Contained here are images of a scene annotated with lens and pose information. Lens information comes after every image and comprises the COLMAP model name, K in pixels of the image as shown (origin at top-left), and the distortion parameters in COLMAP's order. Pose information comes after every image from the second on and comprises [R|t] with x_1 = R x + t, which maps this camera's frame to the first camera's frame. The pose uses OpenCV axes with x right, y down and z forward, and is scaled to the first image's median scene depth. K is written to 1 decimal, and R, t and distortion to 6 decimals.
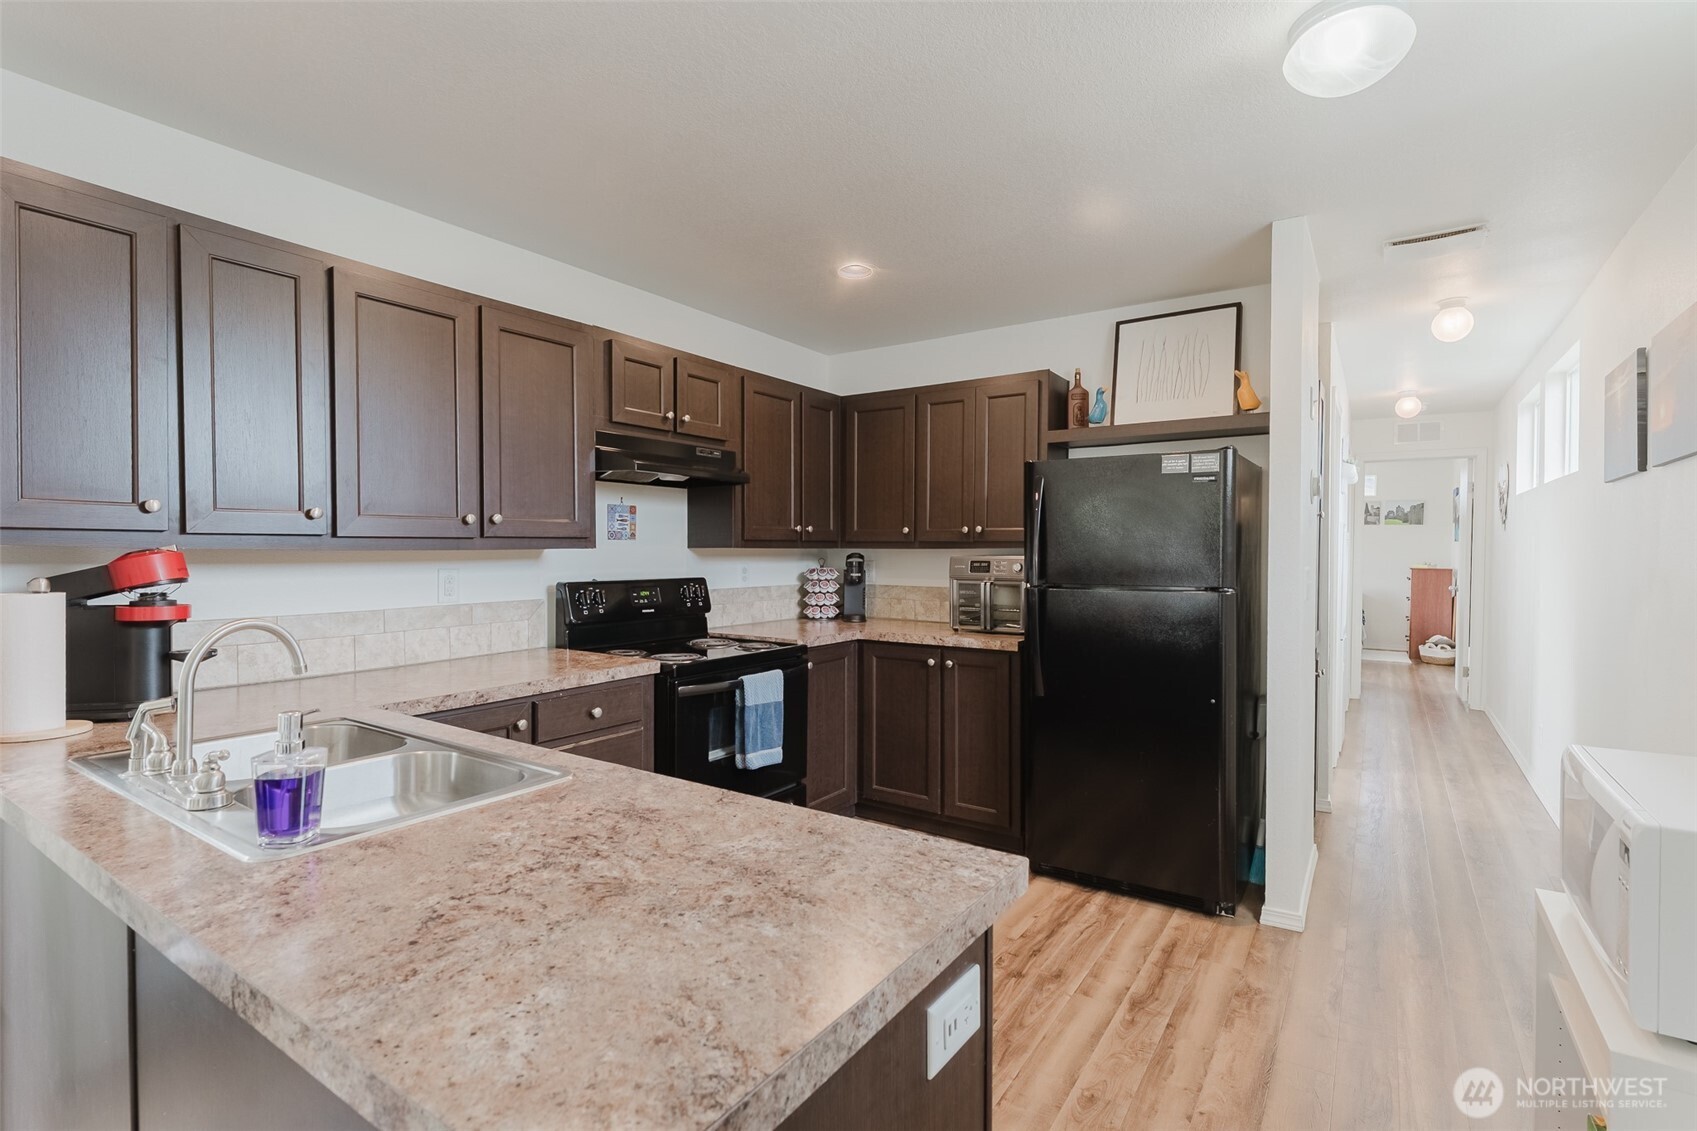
lens RADIAL K [[791.5, 0, 841.3], [0, 791.5, 561.9], [0, 0, 1]] dist [-0.001639, -0.000213]
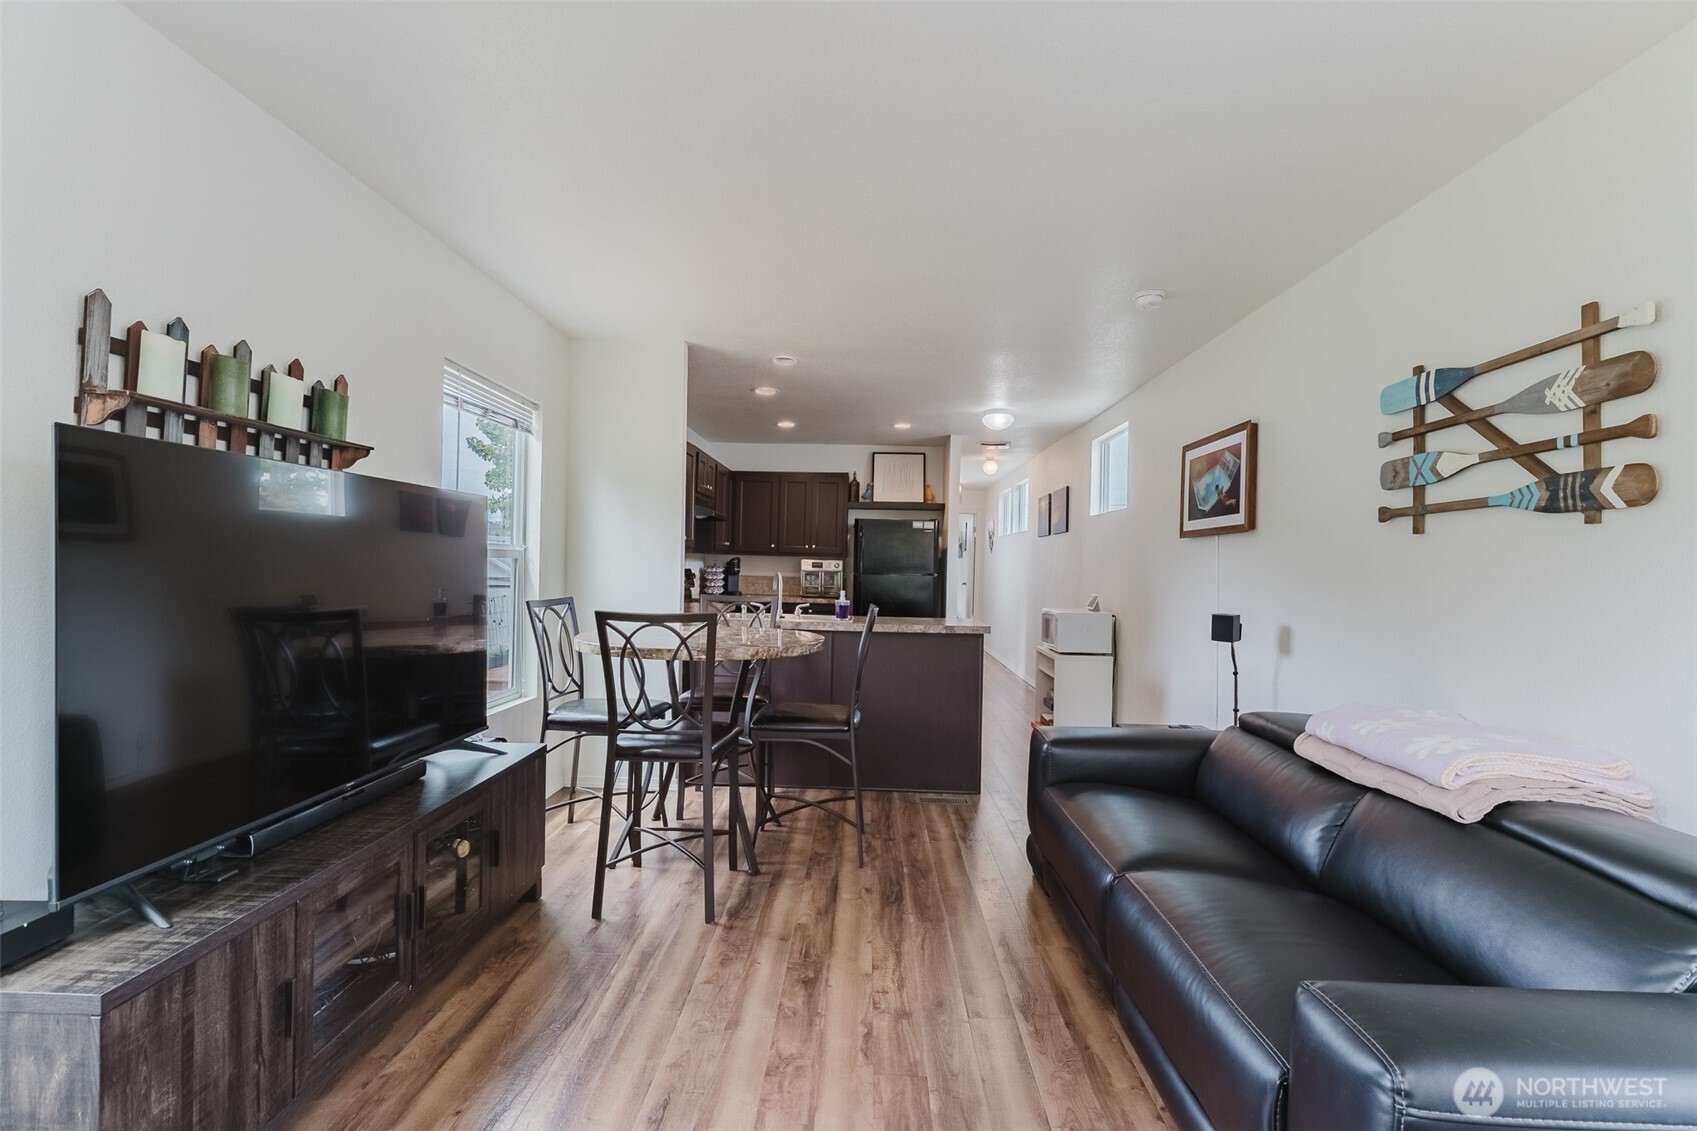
lens RADIAL K [[791.5, 0, 841.3], [0, 791.5, 561.9], [0, 0, 1]] dist [-0.001639, -0.000213]
pose [[0.842908, 0.019457, 0.537706, -0.883536], [-0.012551, 0.999785, -0.016502, 0.030718], [-0.537911, 0.007161, 0.842971, -0.771303]]
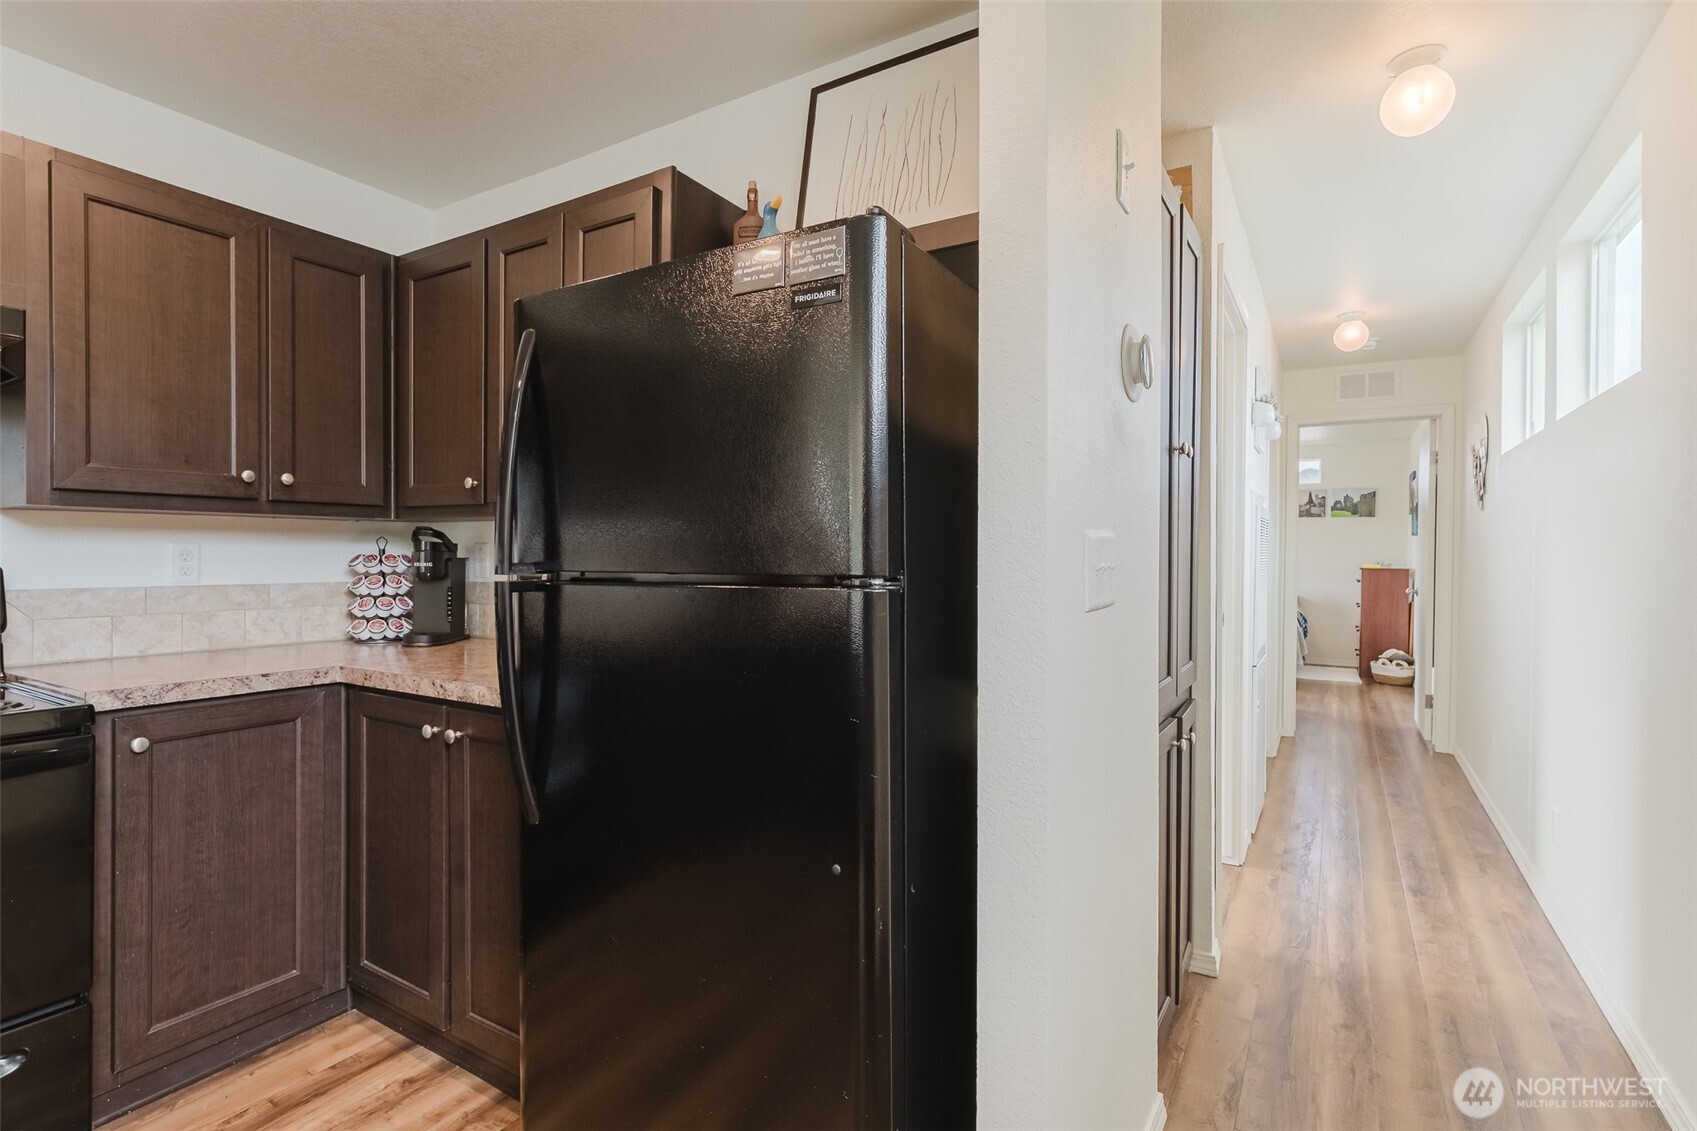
lens RADIAL K [[803.7, 0, 843.2], [0, 803.7, 560.0], [0, 0, 1]] dist [-0.001678, 0.000808]
pose [[0.998886, 0.002053, 0.047139, 0.347049], [-0.001582, 0.999948, -0.010026, 0.021429], [-0.047157, 0.009940, 0.998838, 0.461770]]
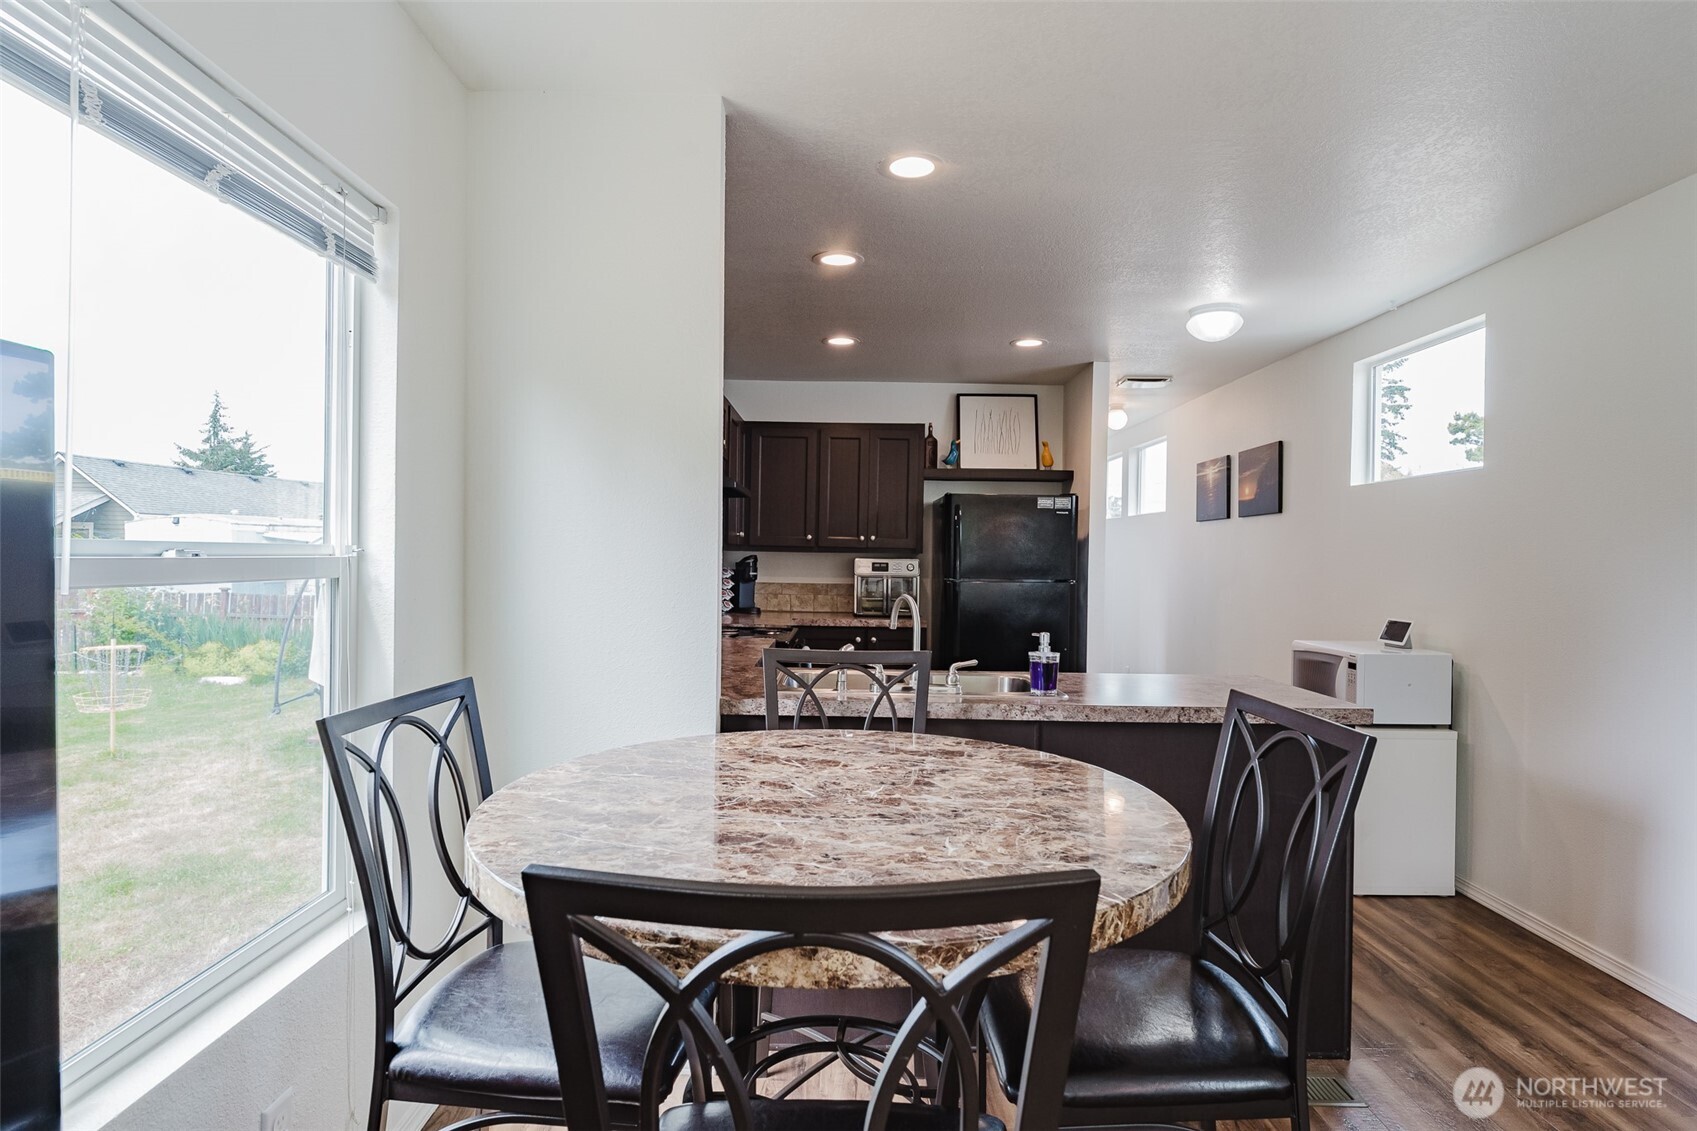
lens RADIAL K [[887.6, 0, 837.2], [0, 887.6, 559.7], [0, 0, 1]] dist [0.000443, -0.000668]
pose [[0.827673, 0.008075, 0.561152, -0.722662], [-0.004572, 0.999960, -0.007646, 0.005633], [-0.561192, 0.003763, 0.827677, -0.190066]]
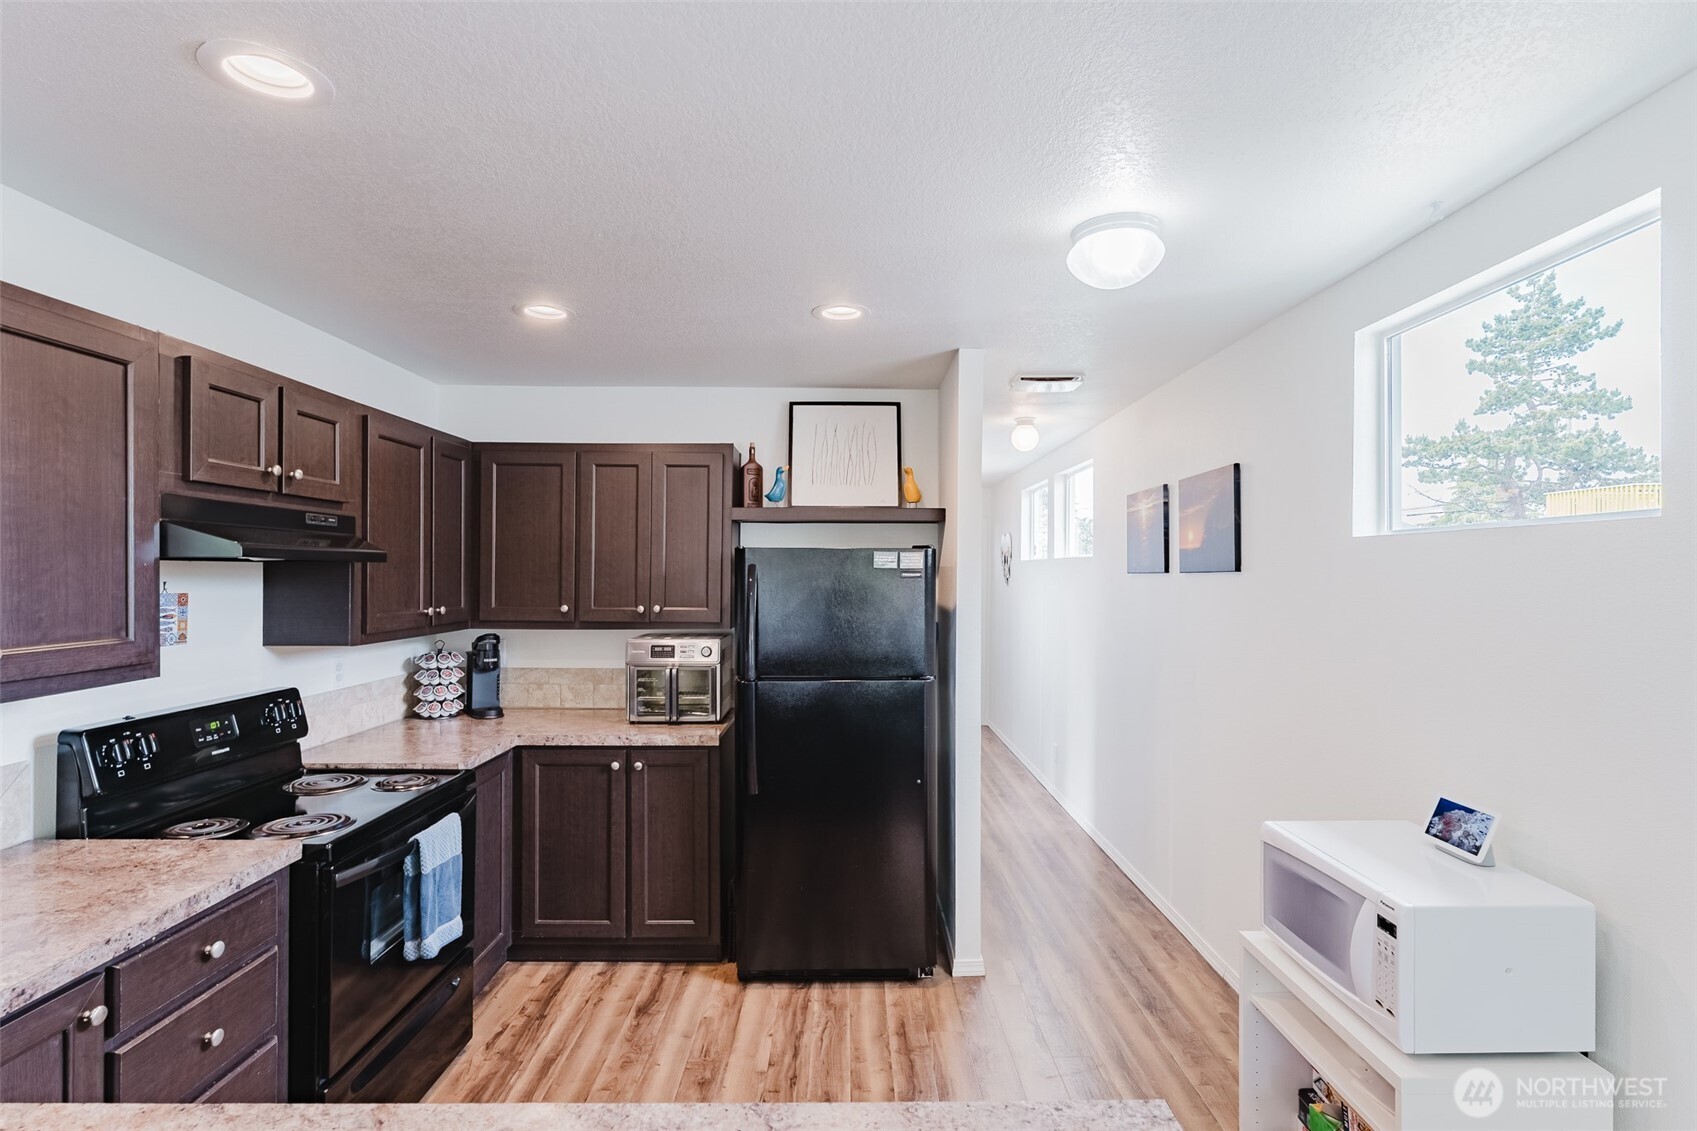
lens RADIAL K [[808.3, 0, 852.2], [0, 808.3, 569.2], [0, 0, 1]] dist [-0.002079, -0.000216]
pose [[0.819932, 0.004737, 0.572441, -0.180107], [0.005723, 0.999848, -0.016471, -0.072664], [-0.572432, 0.016781, 0.819780, 0.110867]]
